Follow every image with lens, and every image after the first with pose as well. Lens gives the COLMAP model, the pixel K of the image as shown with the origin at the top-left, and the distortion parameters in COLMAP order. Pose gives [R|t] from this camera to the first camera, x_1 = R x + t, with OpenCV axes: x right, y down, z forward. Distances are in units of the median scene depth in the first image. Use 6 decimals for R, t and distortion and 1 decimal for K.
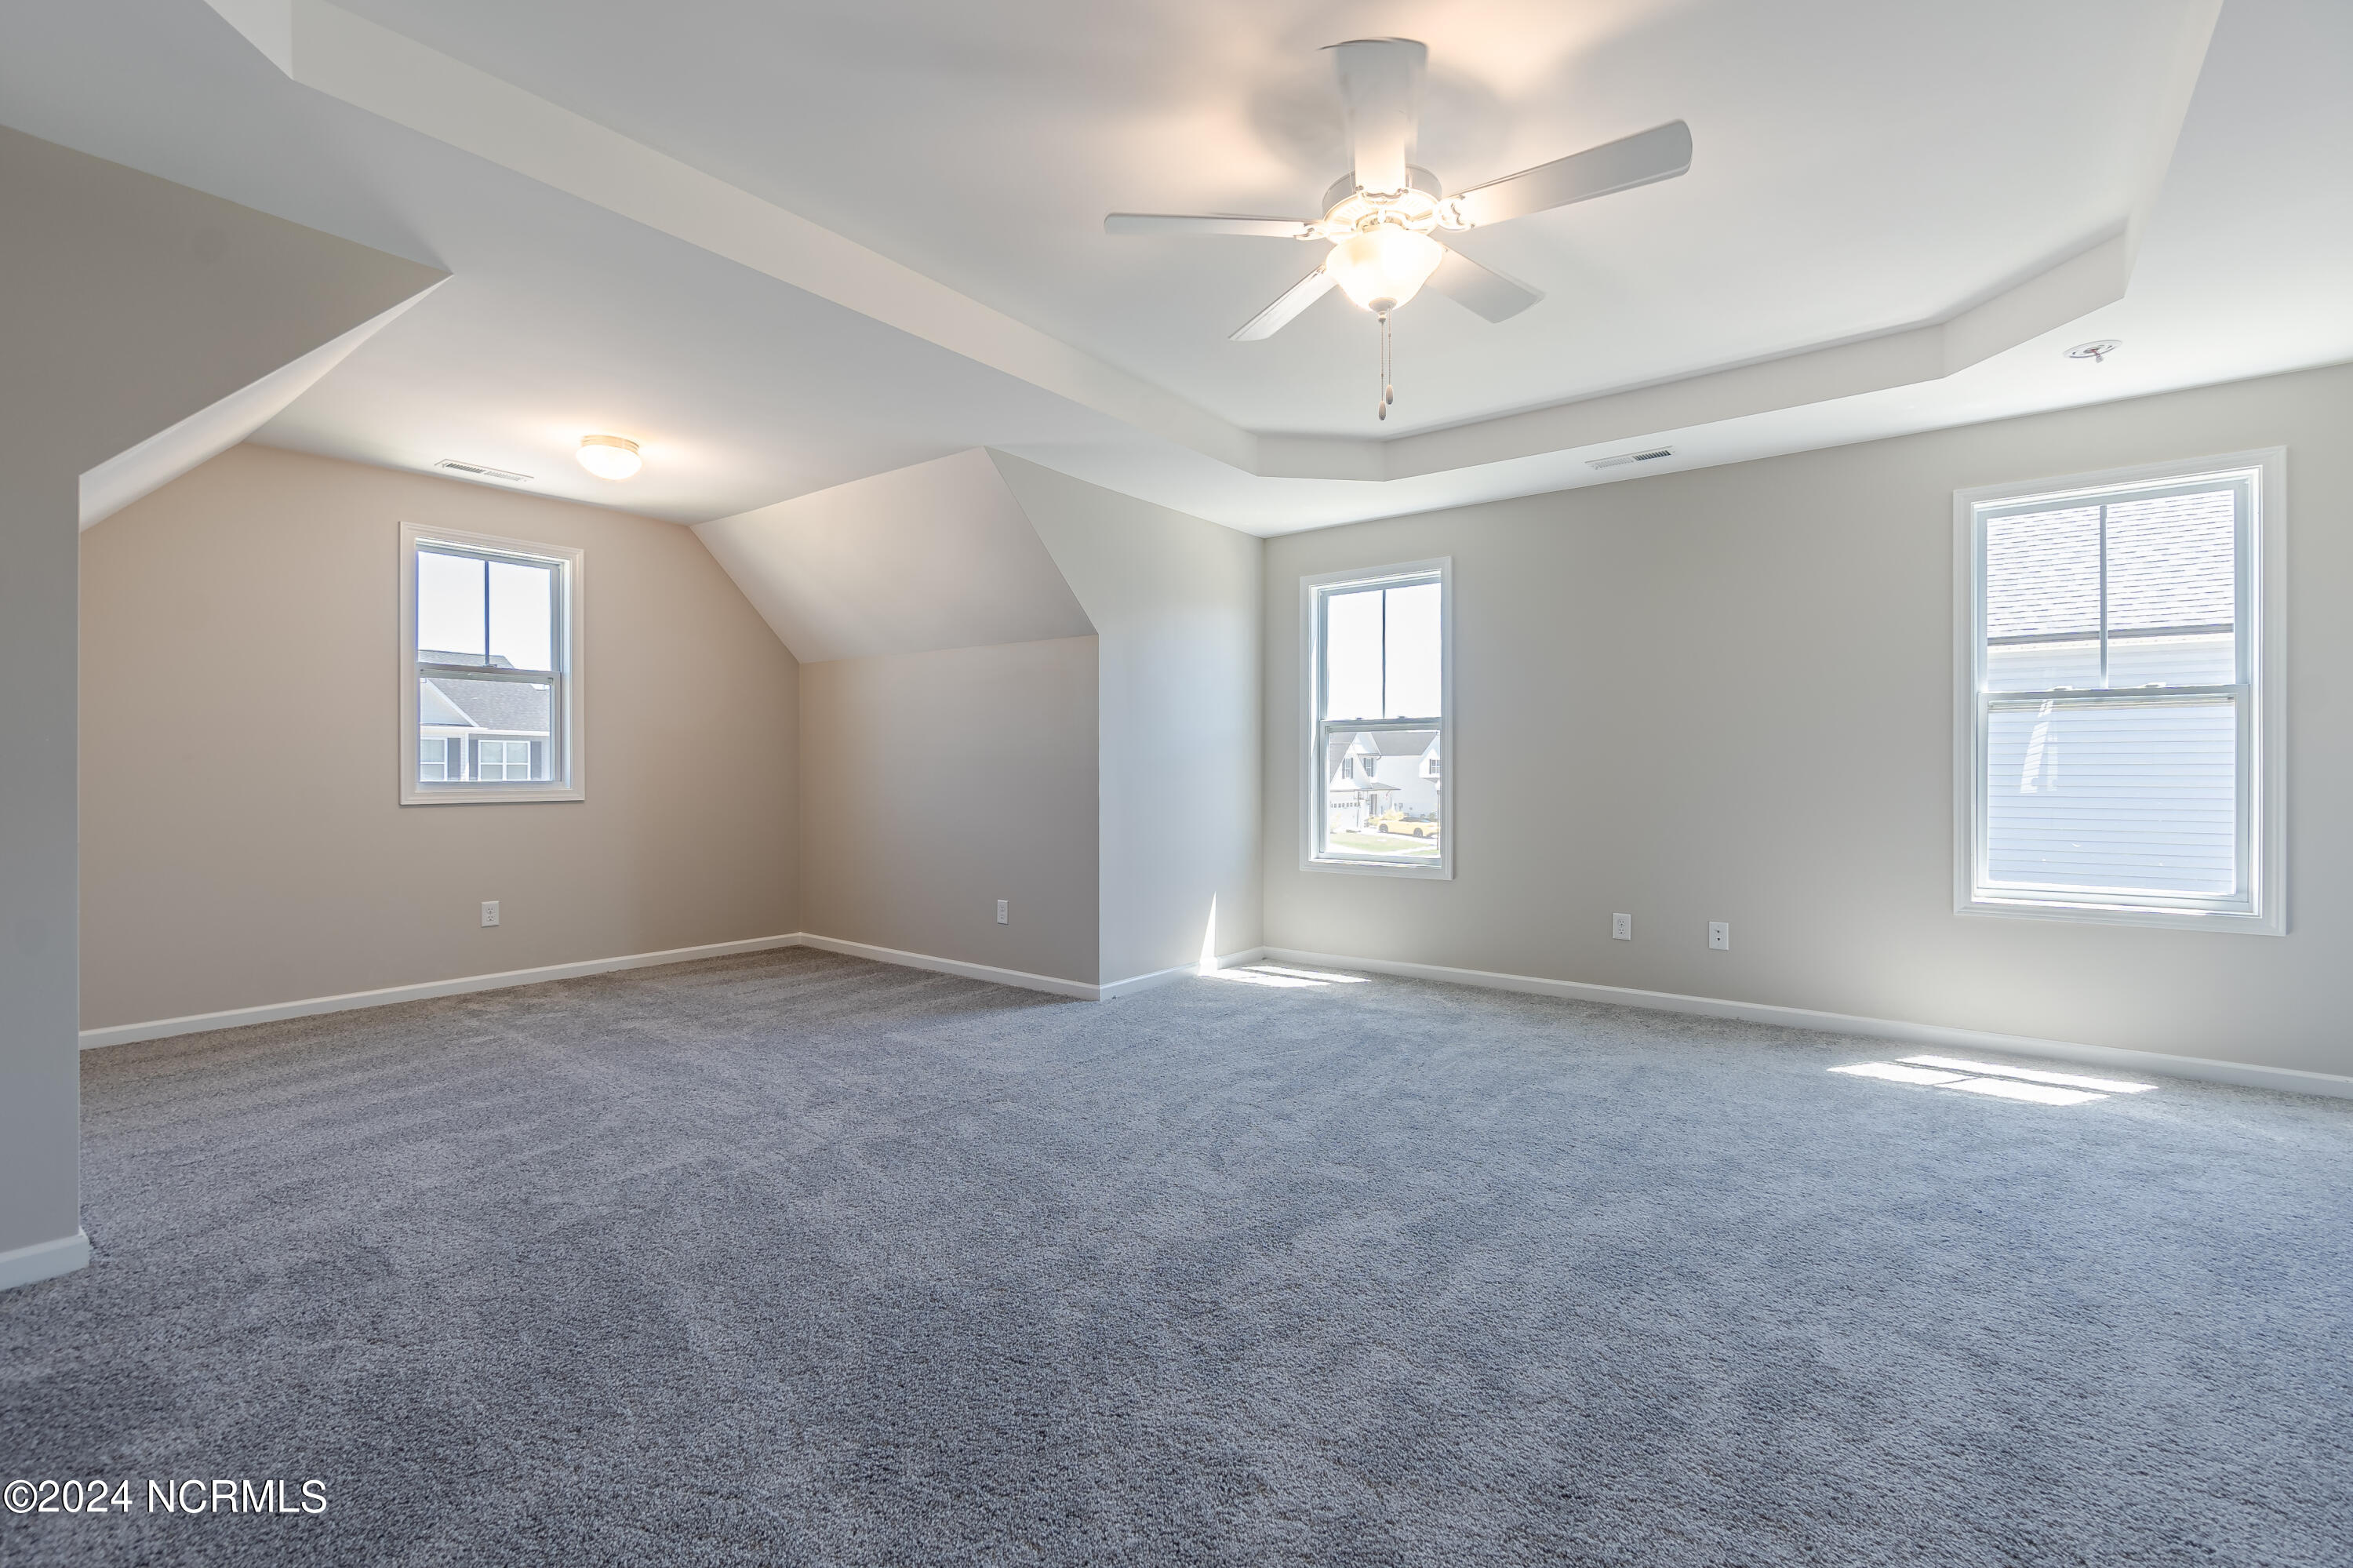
lens RADIAL K [[1024.1, 0, 1161.5], [0, 1024.1, 774.0], [0, 0, 1]] dist [-0.017806, 0.004467]
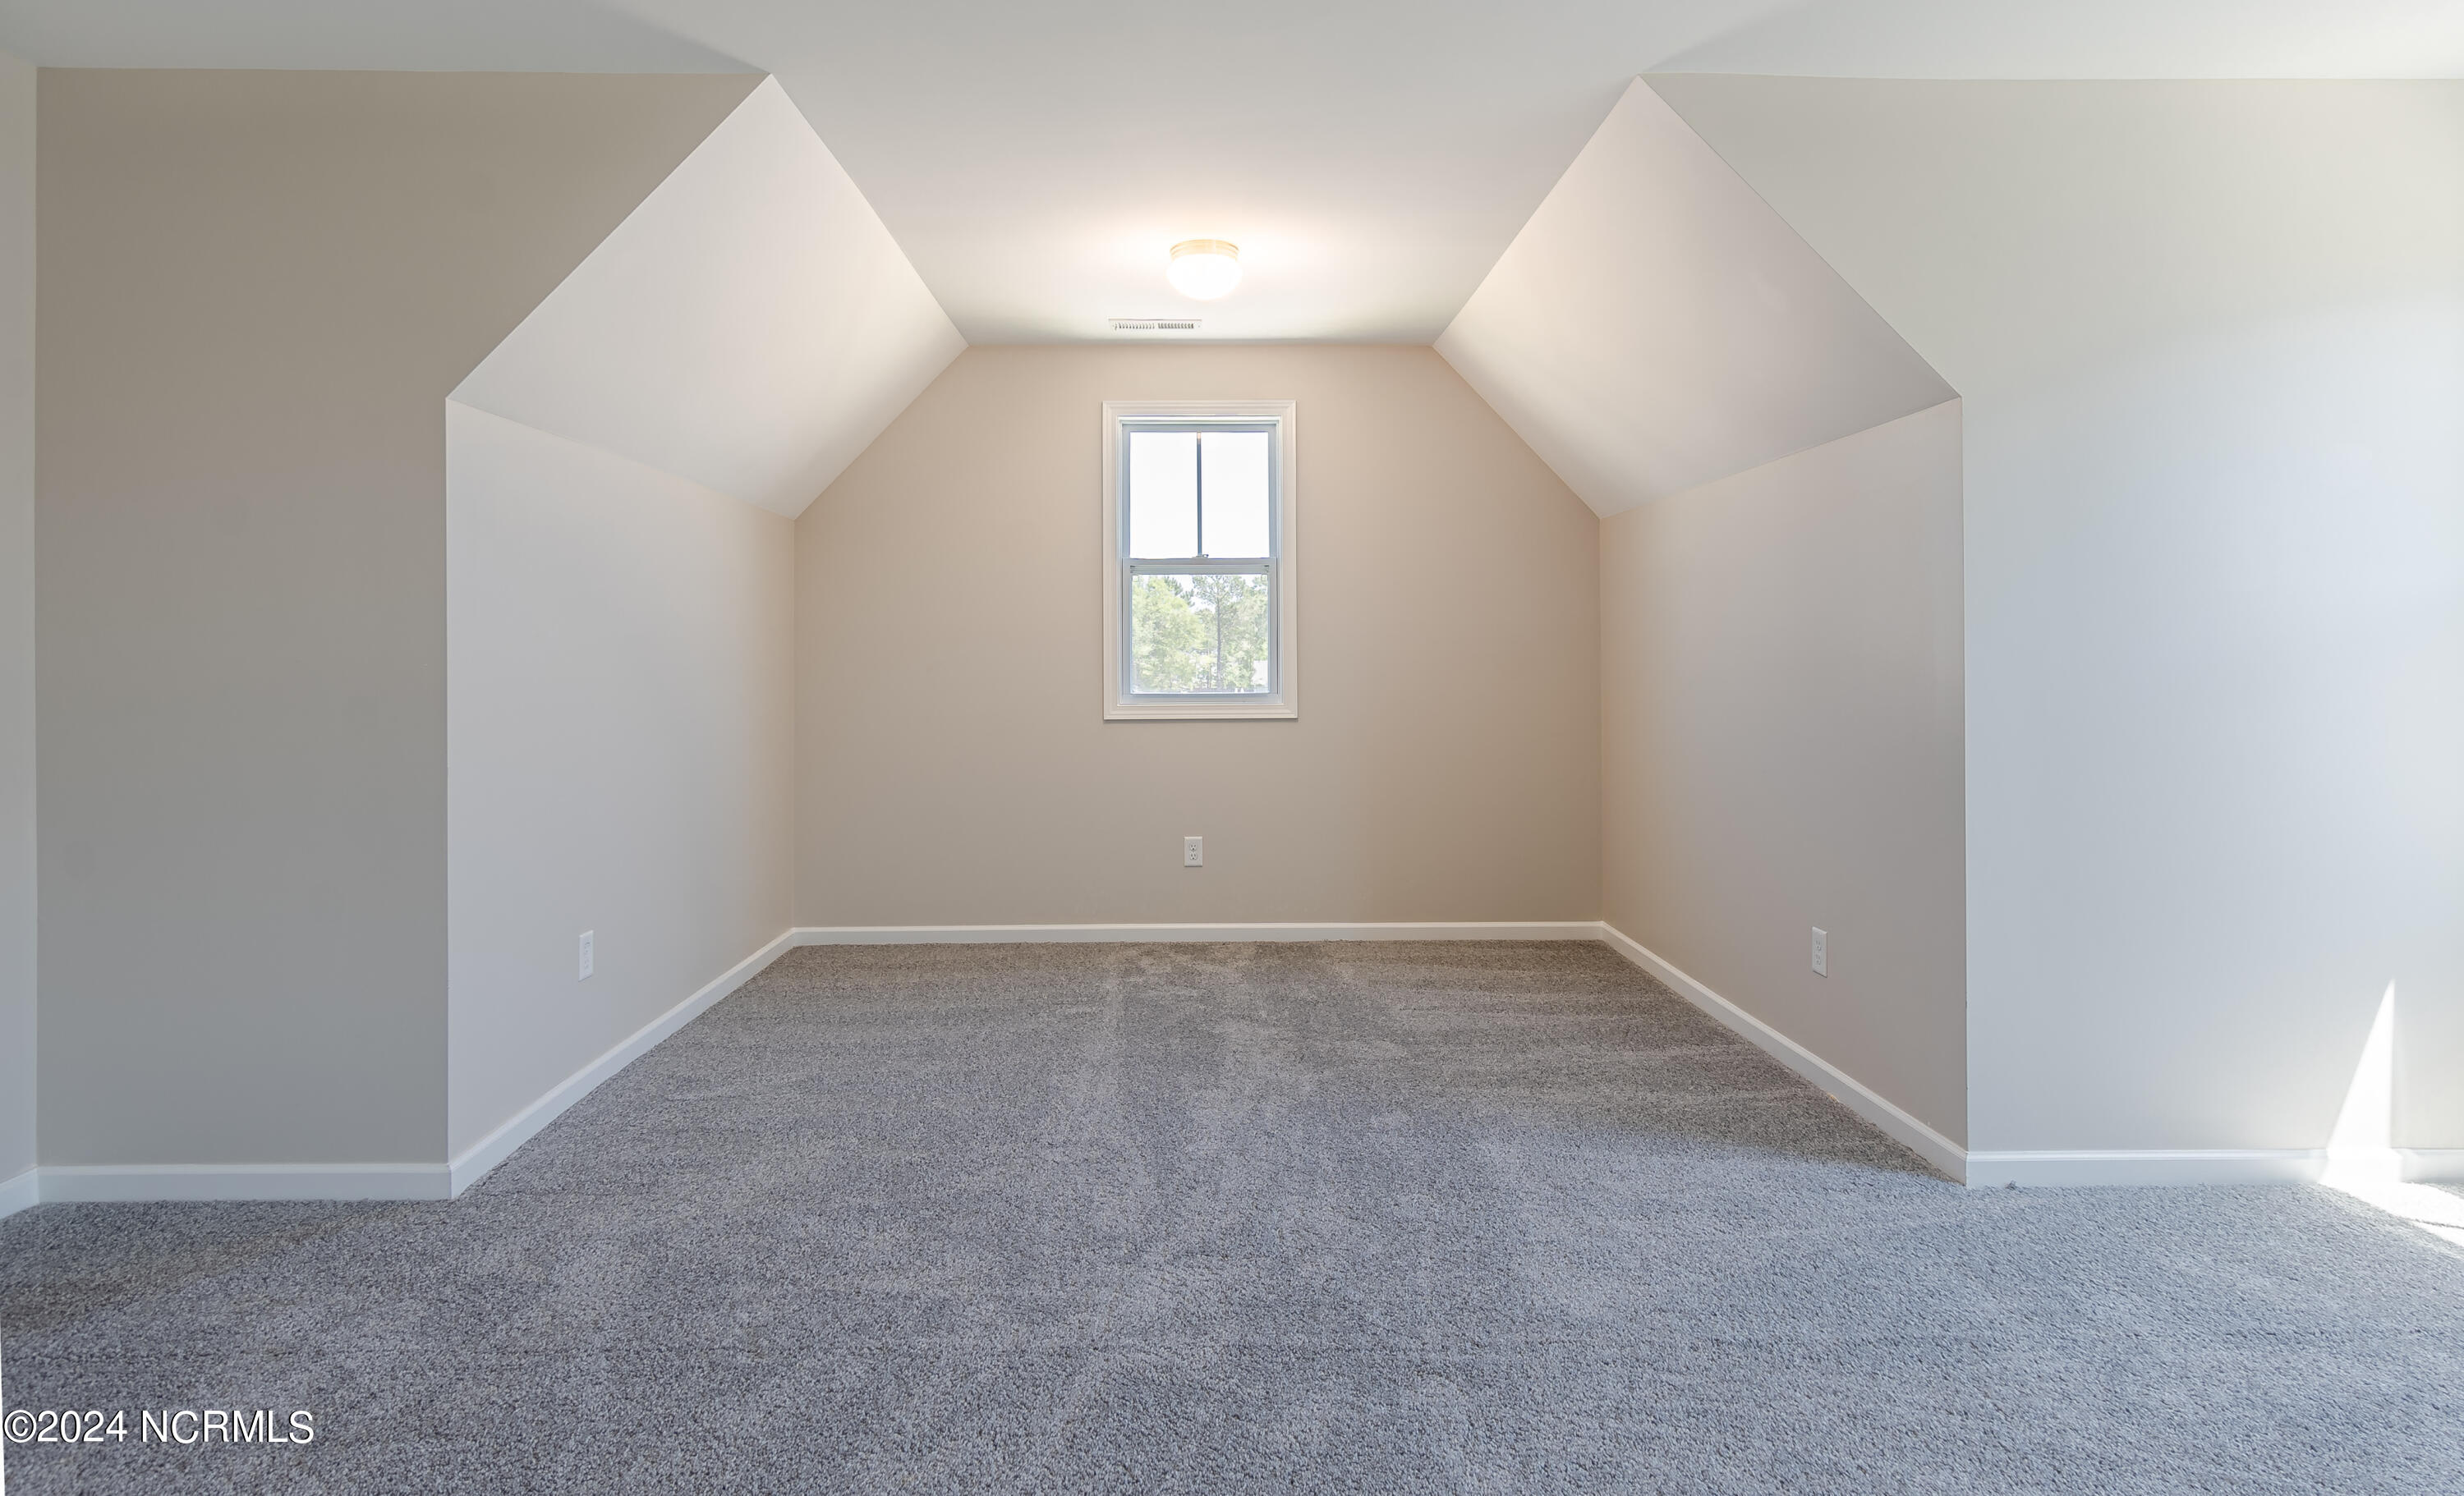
lens RADIAL K [[1262.0, 0, 1215.9], [0, 1262.0, 669.3], [0, 0, 1]] dist [0.000089, -0.000429]
pose [[0.627611, -0.002094, -0.778524, 0.172270], [0.002889, 0.999996, -0.000361, -0.013690], [0.778522, -0.002022, 0.627614, 0.374030]]
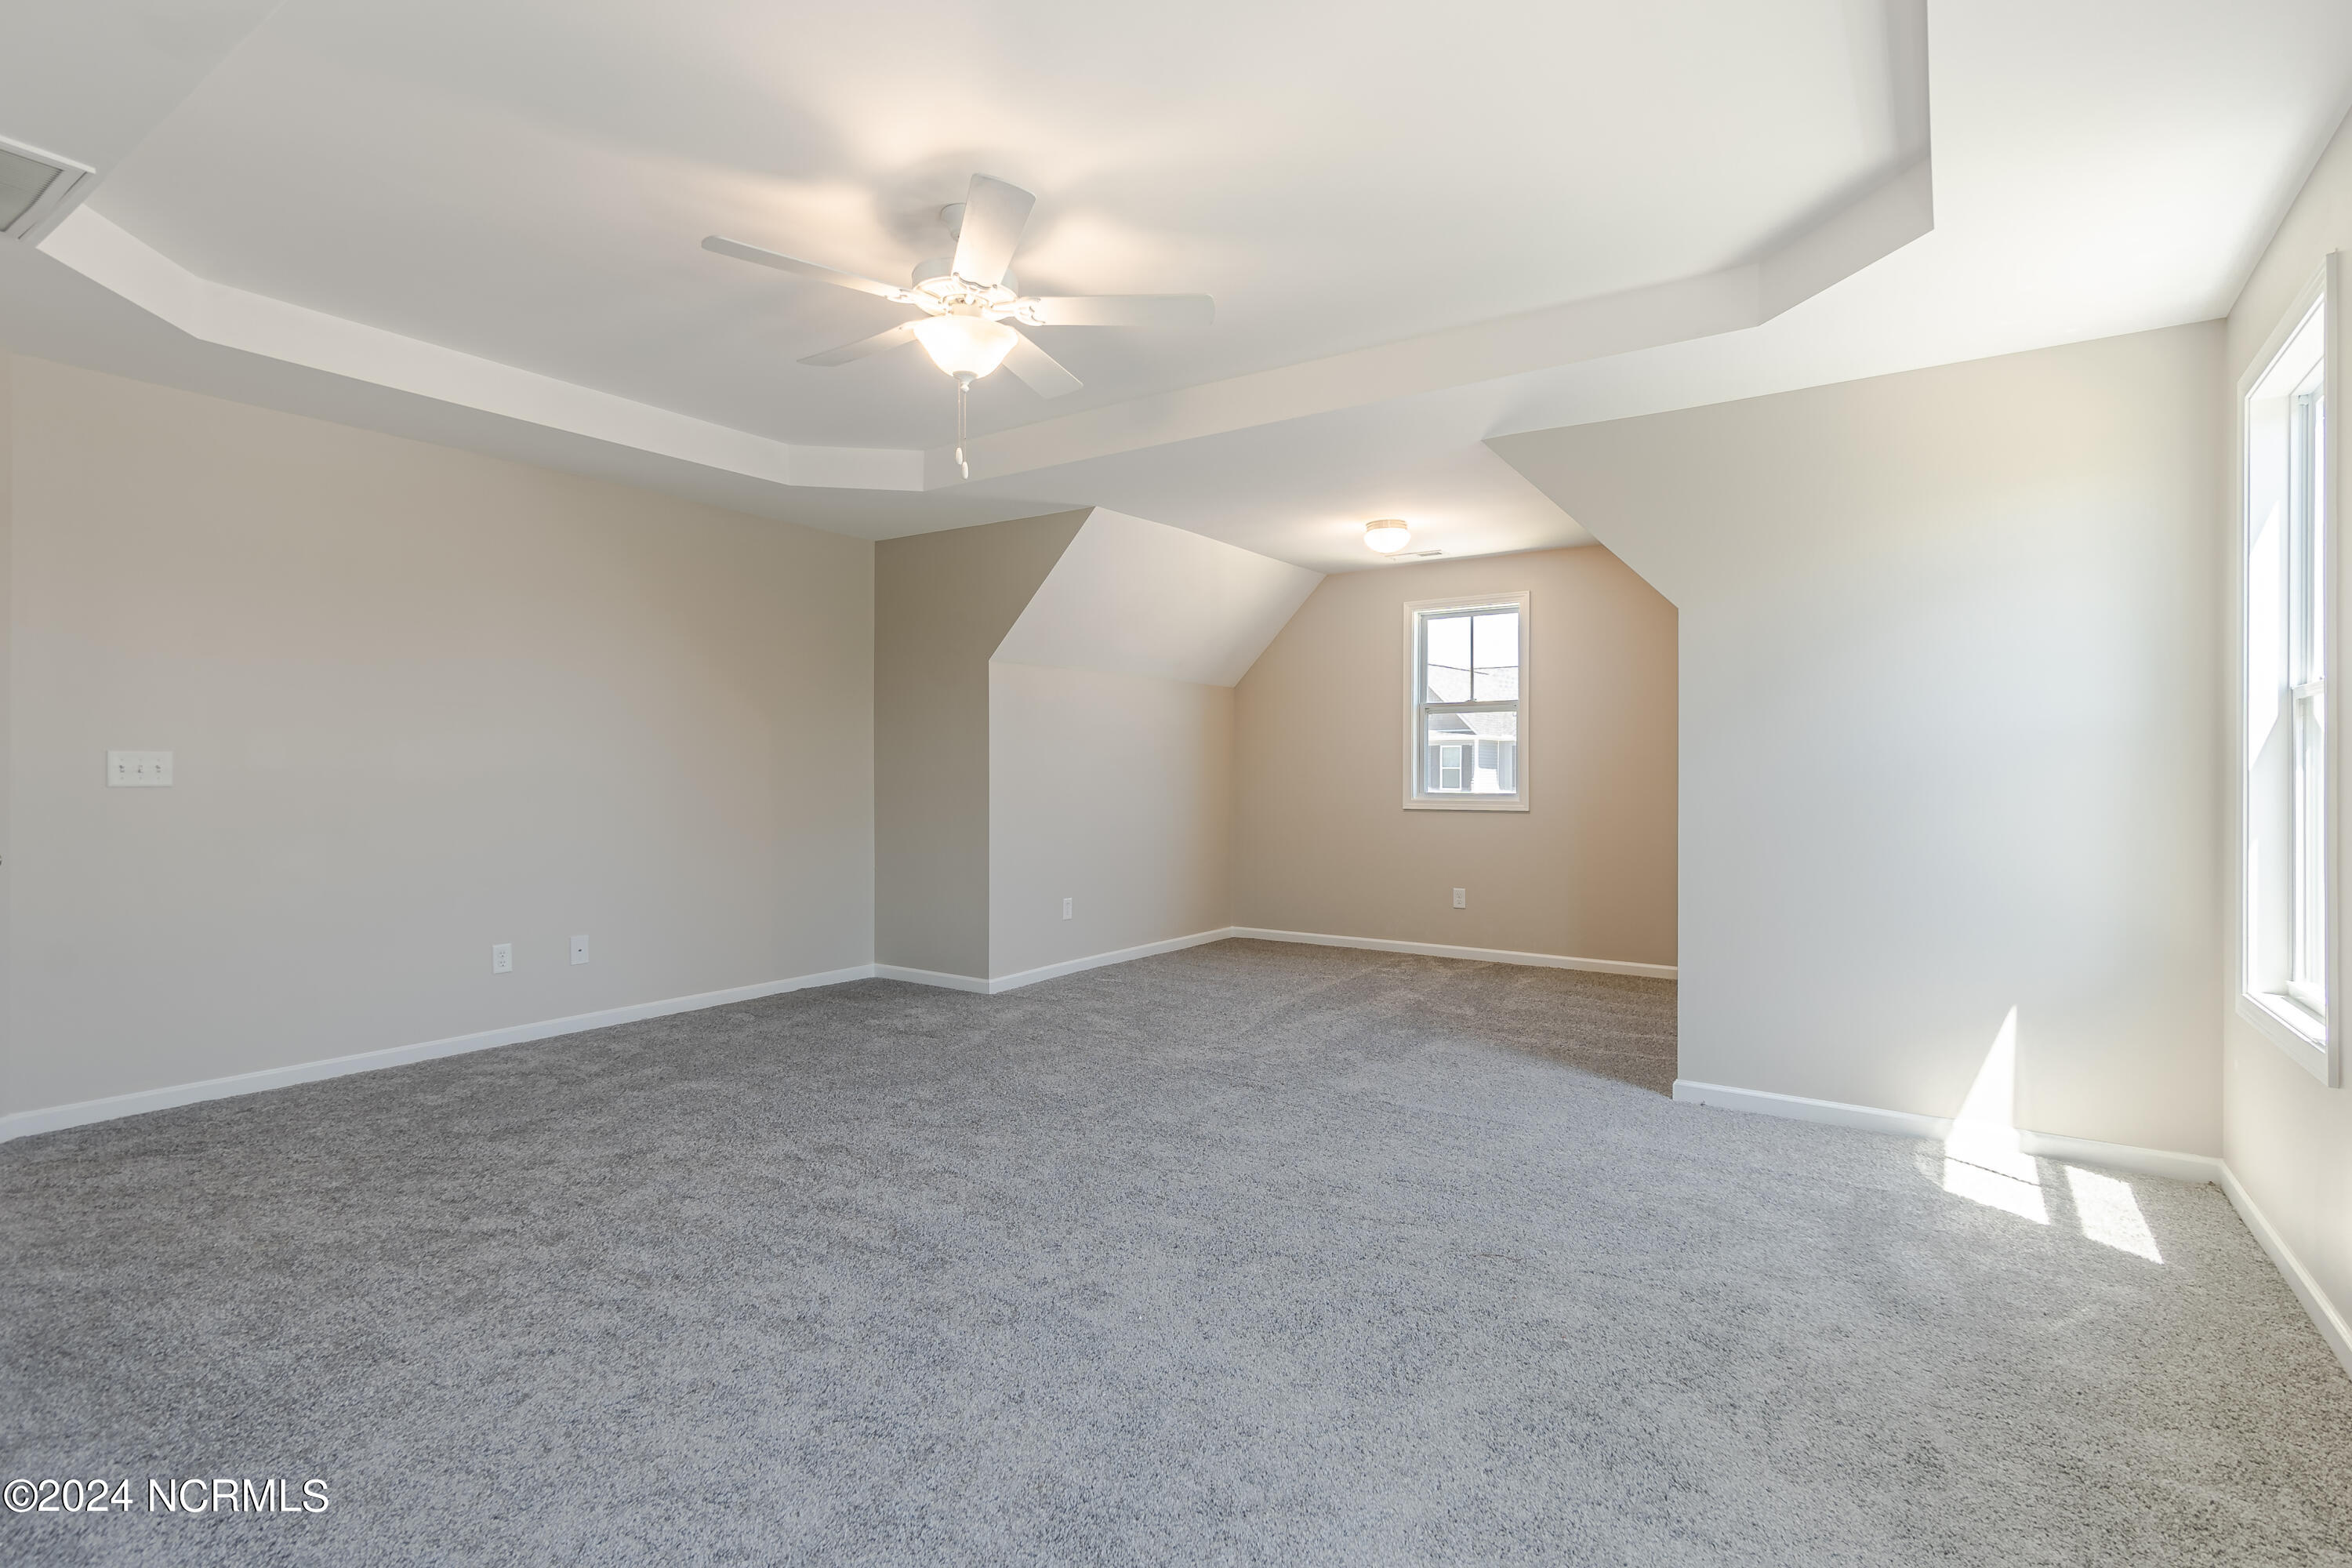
lens RADIAL K [[1130.2, 0, 1179.3], [0, 1130.2, 779.3], [0, 0, 1]] dist [-0.000409, -0.000073]
pose [[0.061844, -0.000031, -0.998086, 0.744140], [-0.003002, 0.999995, -0.000217, -0.009448], [0.998081, 0.003010, 0.061844, 0.592002]]
